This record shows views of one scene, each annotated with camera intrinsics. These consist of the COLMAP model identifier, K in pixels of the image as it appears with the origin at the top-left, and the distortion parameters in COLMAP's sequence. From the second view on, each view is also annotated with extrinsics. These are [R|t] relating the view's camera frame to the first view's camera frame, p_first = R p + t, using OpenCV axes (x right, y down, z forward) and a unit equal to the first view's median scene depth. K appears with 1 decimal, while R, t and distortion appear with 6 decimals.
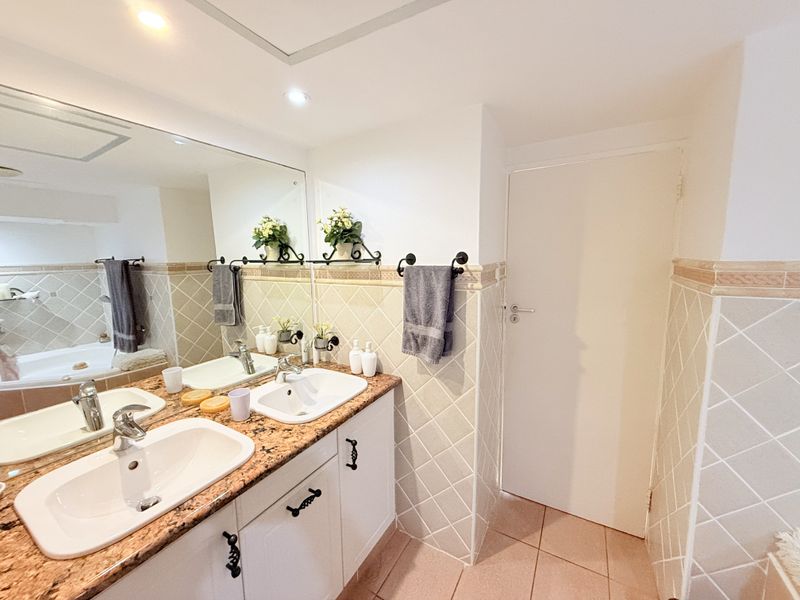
lens RADIAL K [[319.3, 0, 397.3], [0, 319.3, 299.8], [0, 0, 1]] dist [-0.001635, 0.000709]
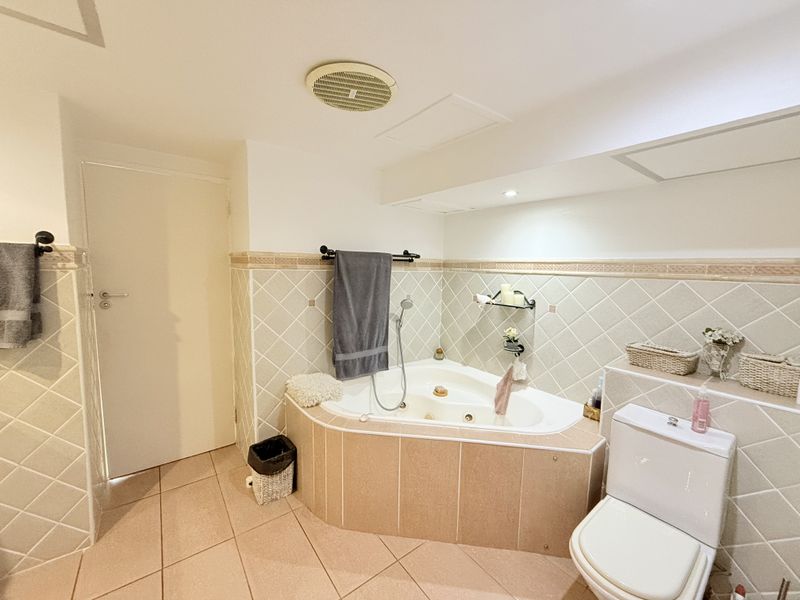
lens RADIAL K [[319.3, 0, 397.3], [0, 319.3, 299.8], [0, 0, 1]] dist [-0.001635, 0.000709]
pose [[0.380667, -0.070798, 0.921998, -0.261296], [0.098229, 0.994519, 0.035811, 0.113067], [-0.919480, 0.076935, 0.385535, -0.317649]]
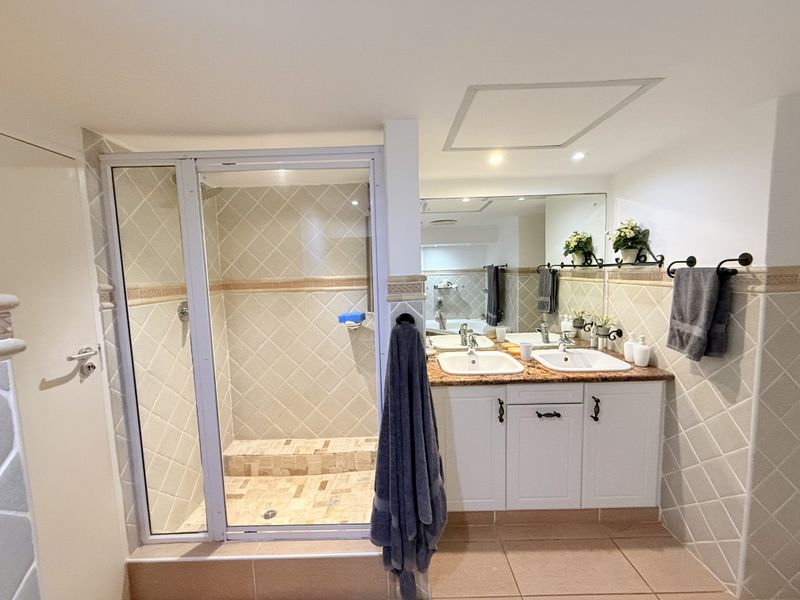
lens RADIAL K [[319.3, 0, 397.3], [0, 319.3, 299.8], [0, 0, 1]] dist [-0.001635, 0.000709]
pose [[0.502424, 0.080856, -0.860833, 0.435209], [-0.096791, 0.994619, 0.036931, 0.048489], [0.859187, 0.064766, 0.507546, -0.328385]]
